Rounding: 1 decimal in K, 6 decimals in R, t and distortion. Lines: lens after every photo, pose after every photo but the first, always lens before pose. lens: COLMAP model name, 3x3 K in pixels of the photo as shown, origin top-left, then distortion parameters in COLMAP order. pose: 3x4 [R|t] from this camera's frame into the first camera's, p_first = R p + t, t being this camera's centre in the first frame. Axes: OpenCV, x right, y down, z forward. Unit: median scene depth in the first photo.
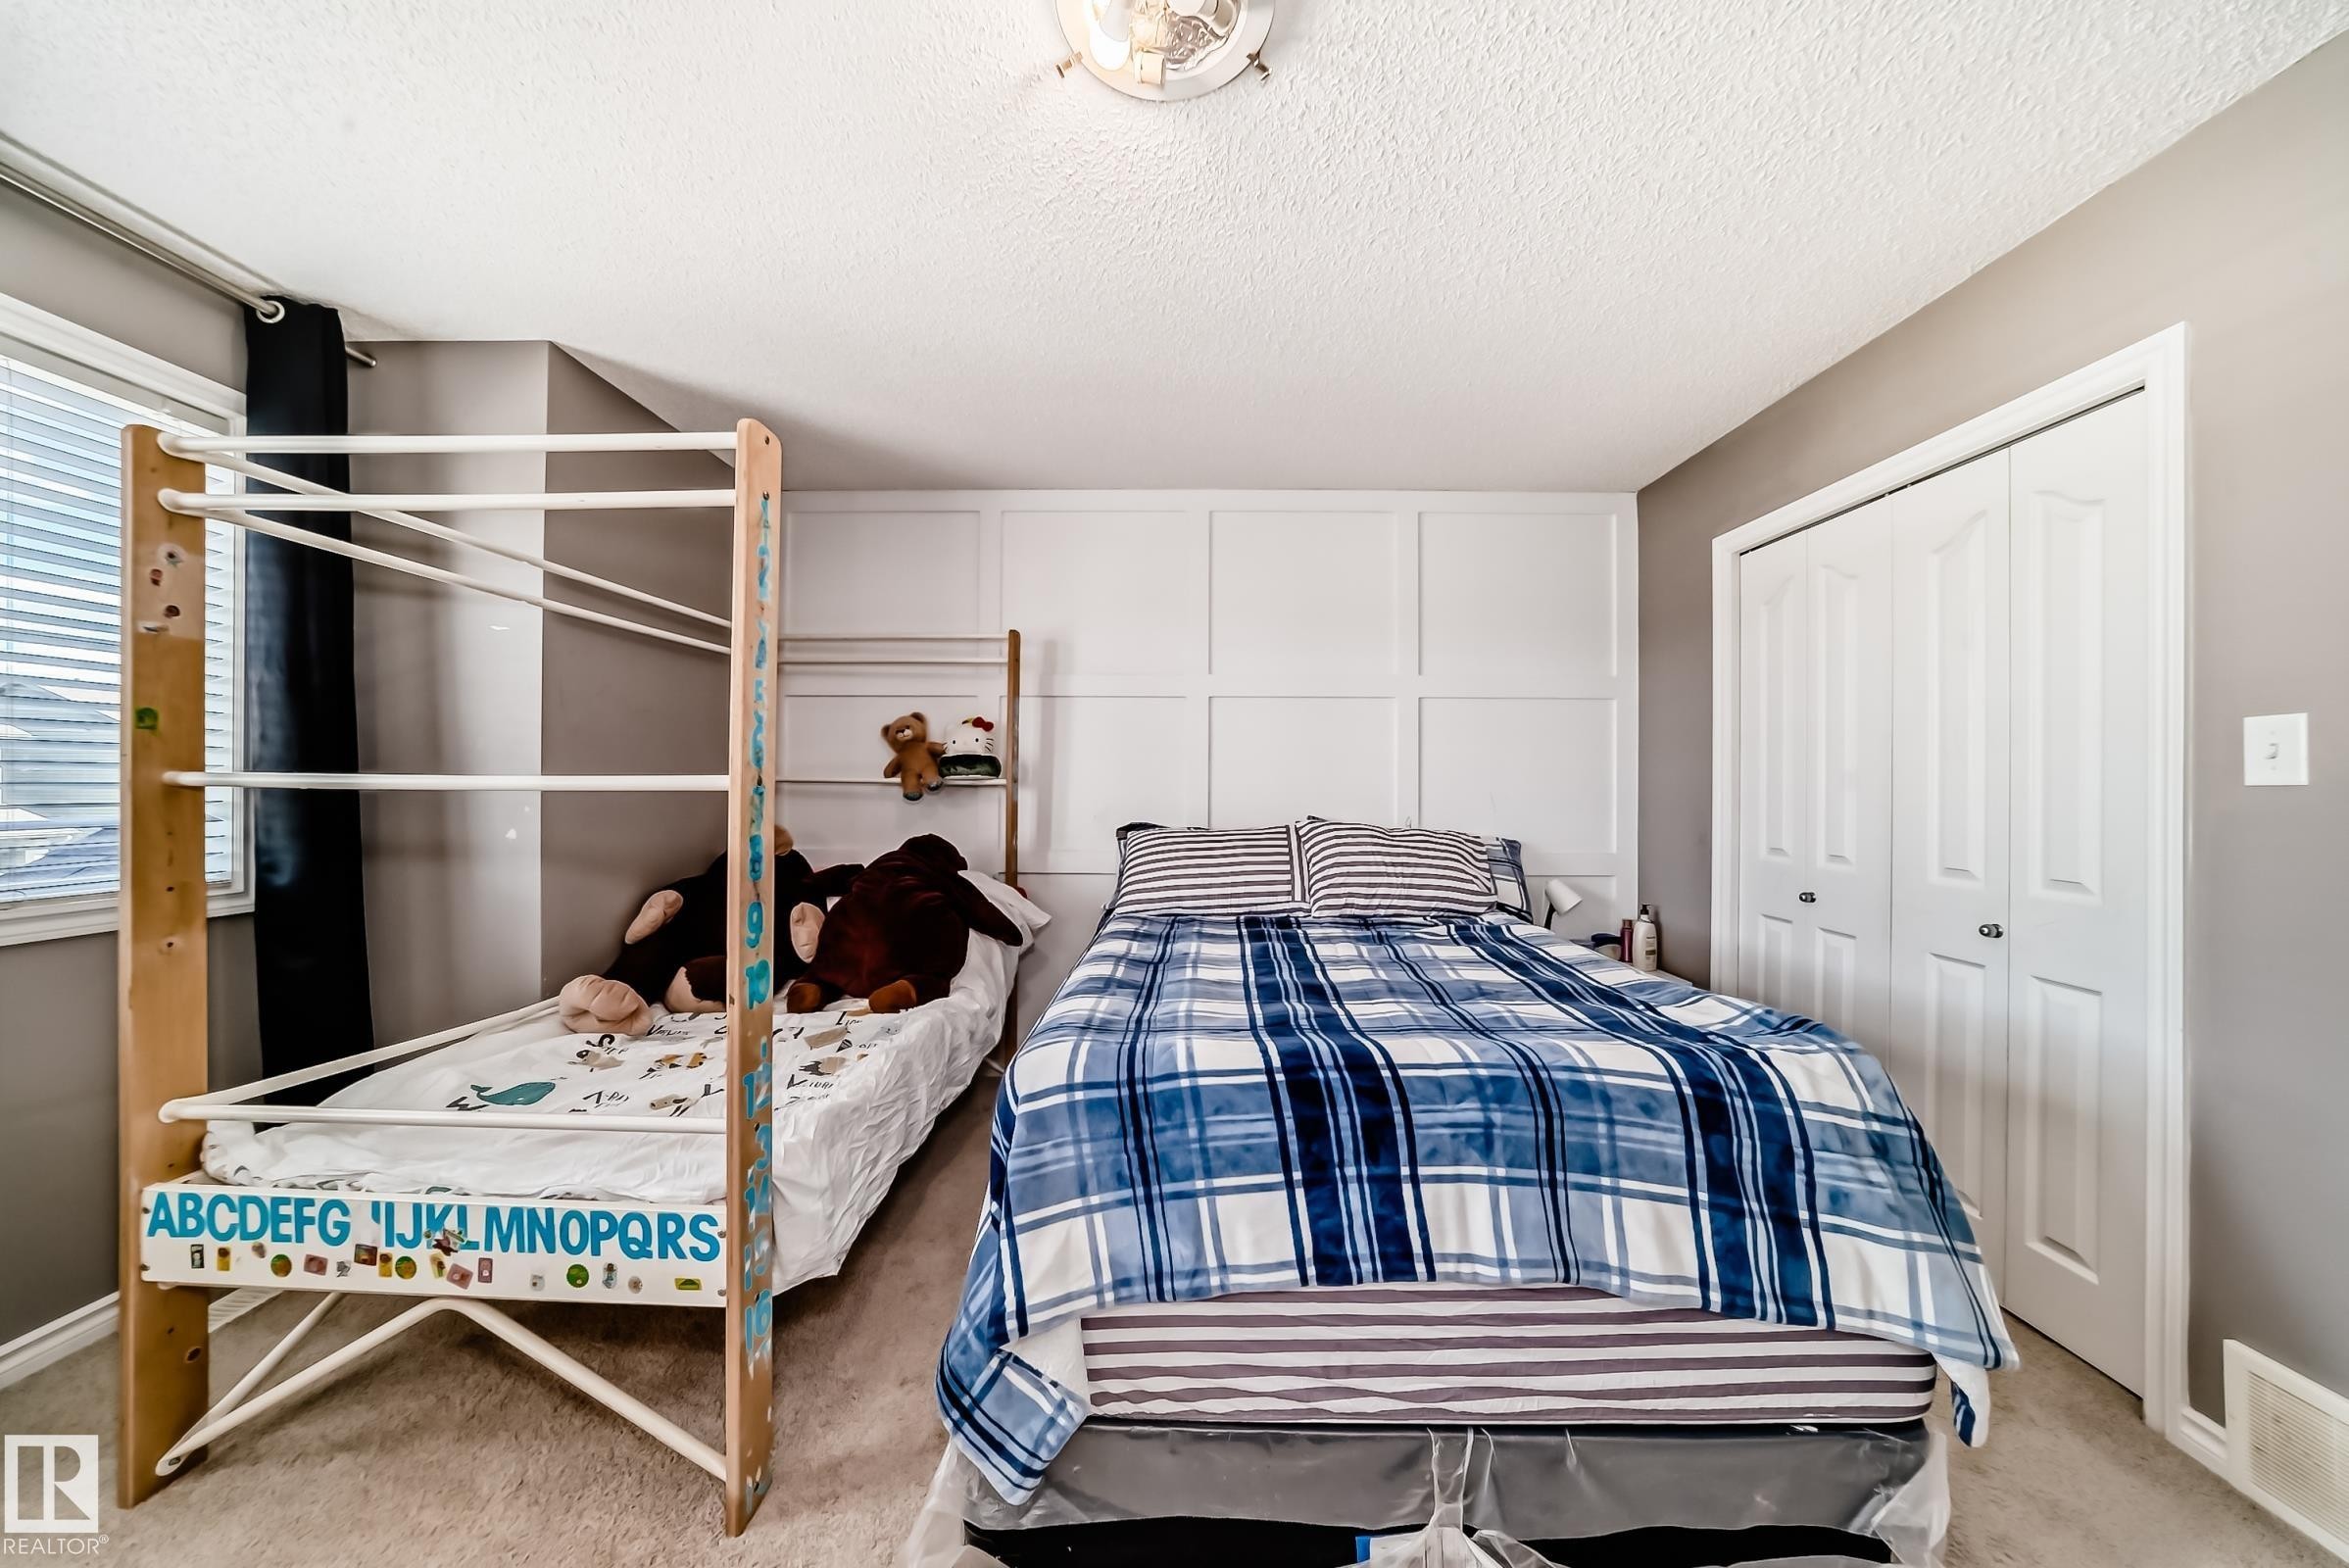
lens RADIAL K [[800.1, 0, 1174.5], [0, 800.1, 784.0], [0, 0, 1]] dist [-0.031415, 0.008850]
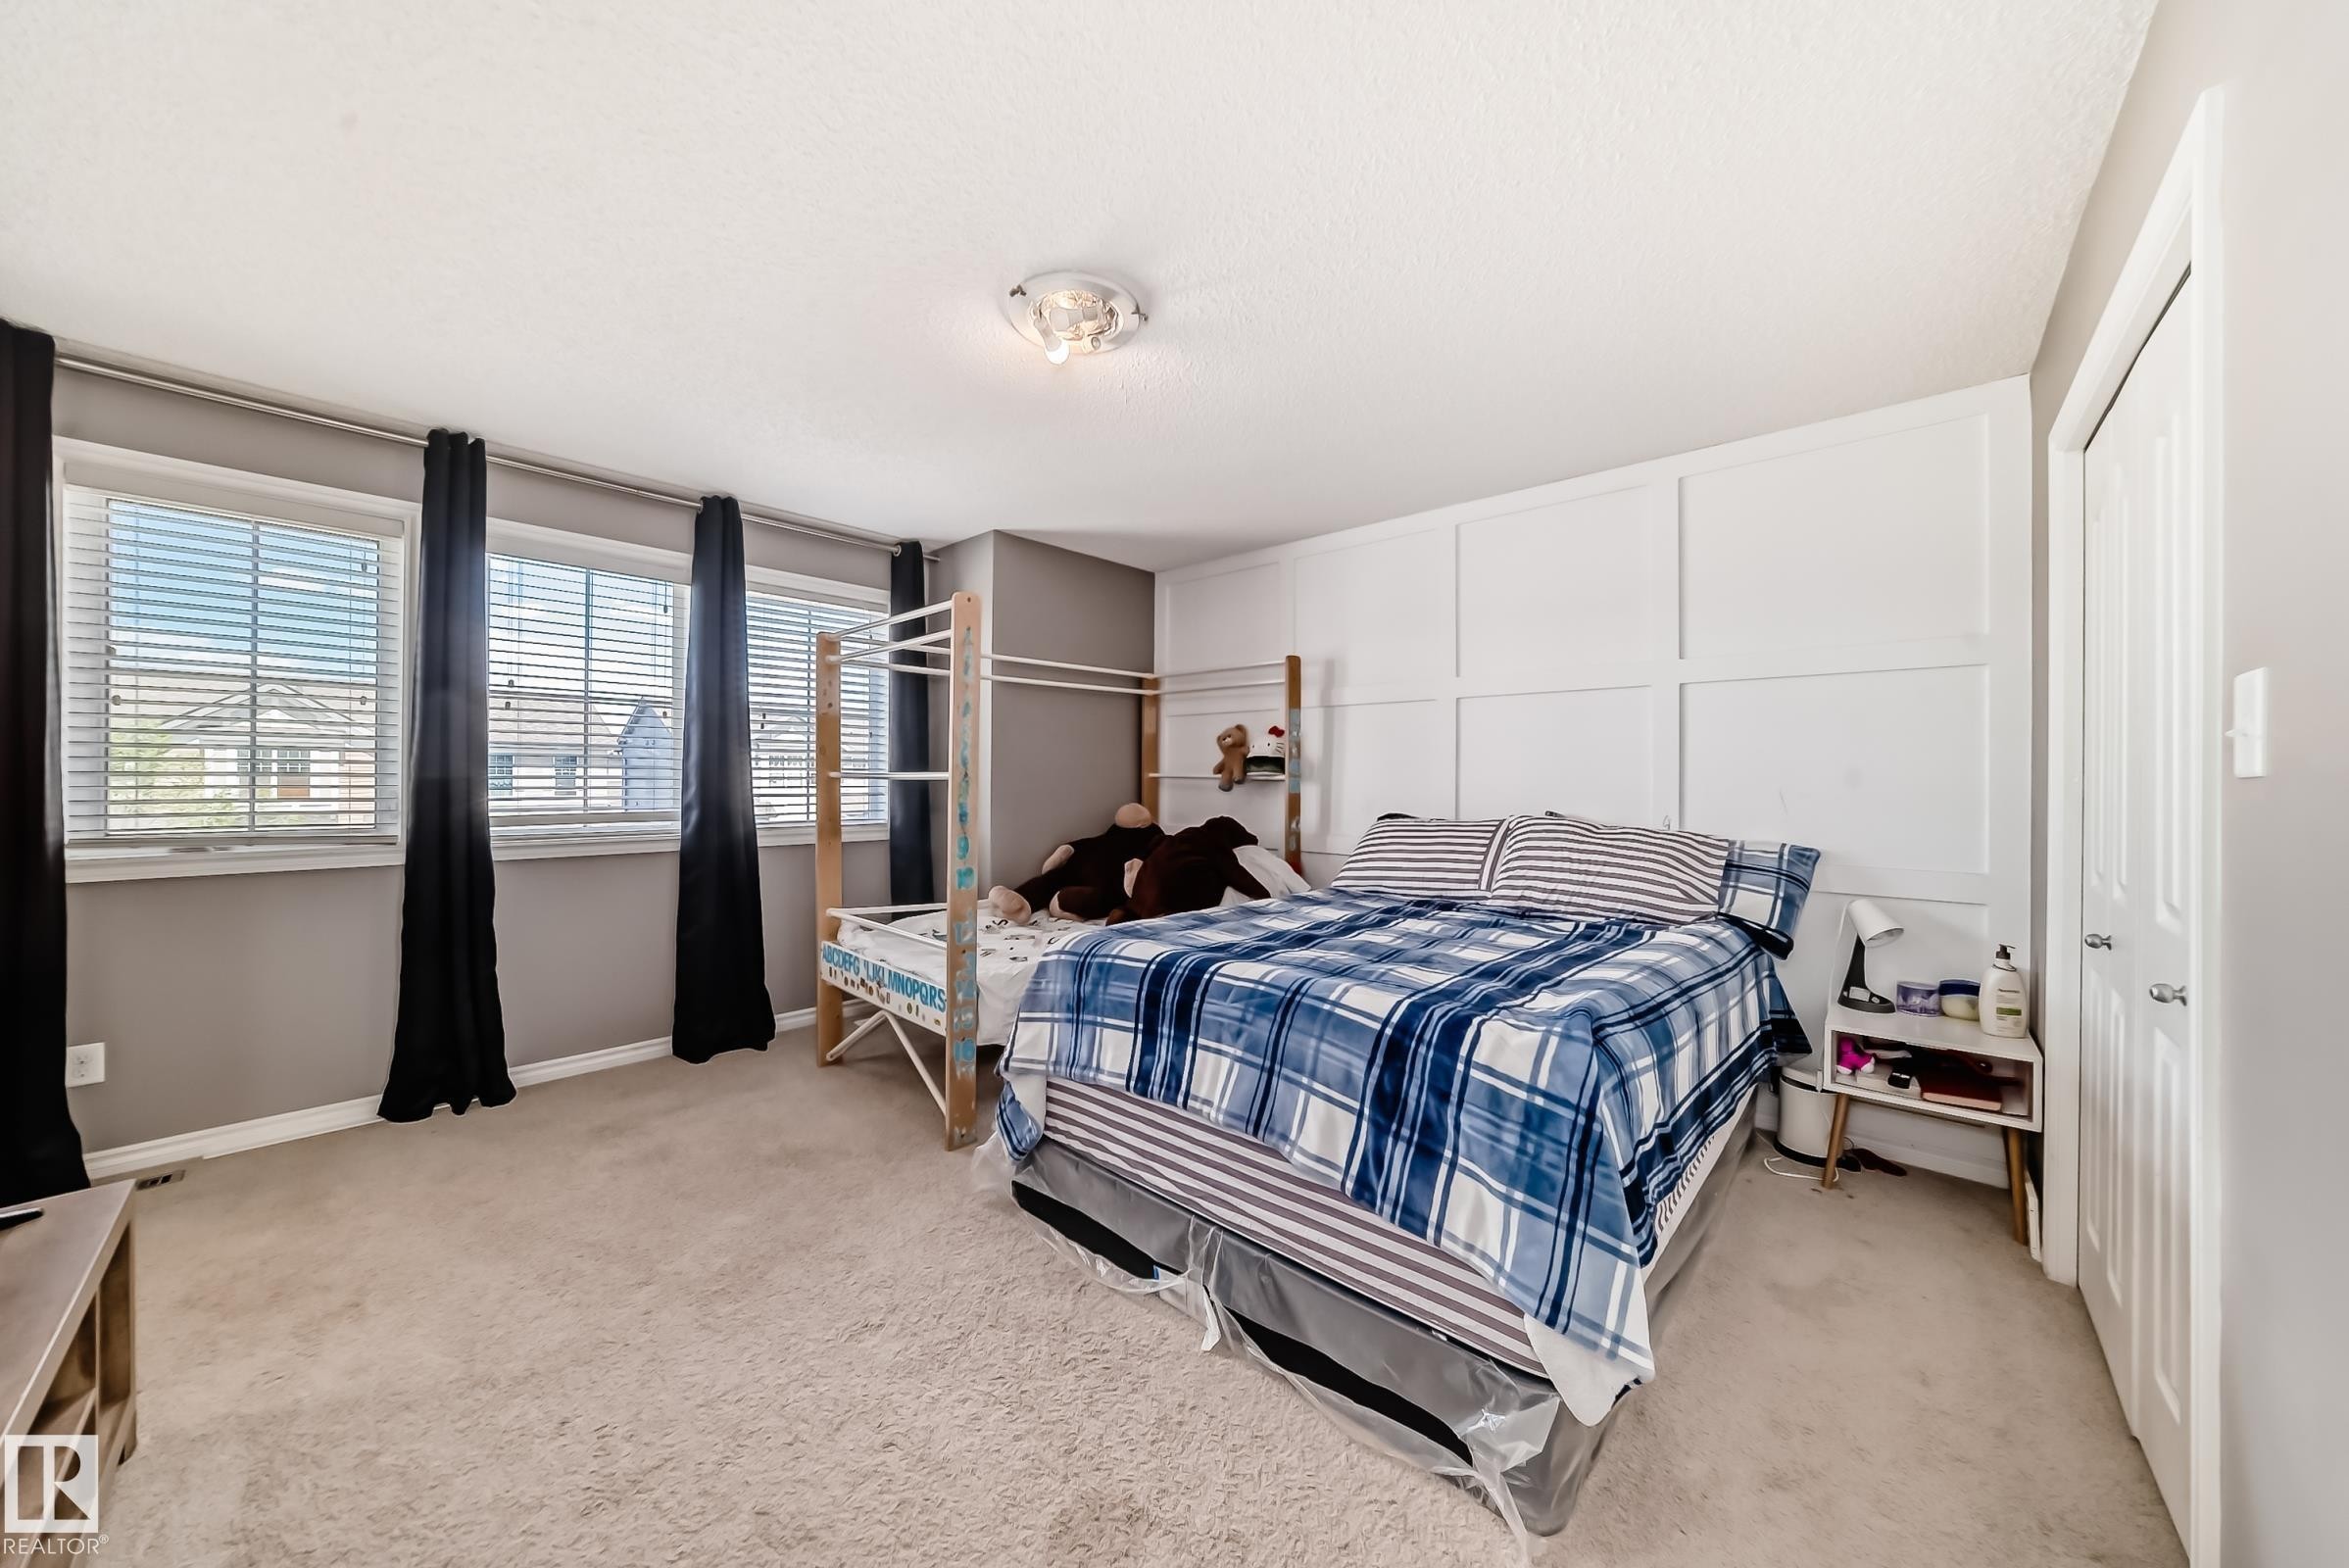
lens RADIAL K [[800.1, 0, 1174.5], [0, 800.1, 784.0], [0, 0, 1]] dist [-0.031415, 0.008850]
pose [[0.741361, 0.005909, -0.671081, 1.190761], [-0.003545, 0.999982, 0.004888, 0.006105], [0.671097, -0.001245, 0.741368, -0.116466]]
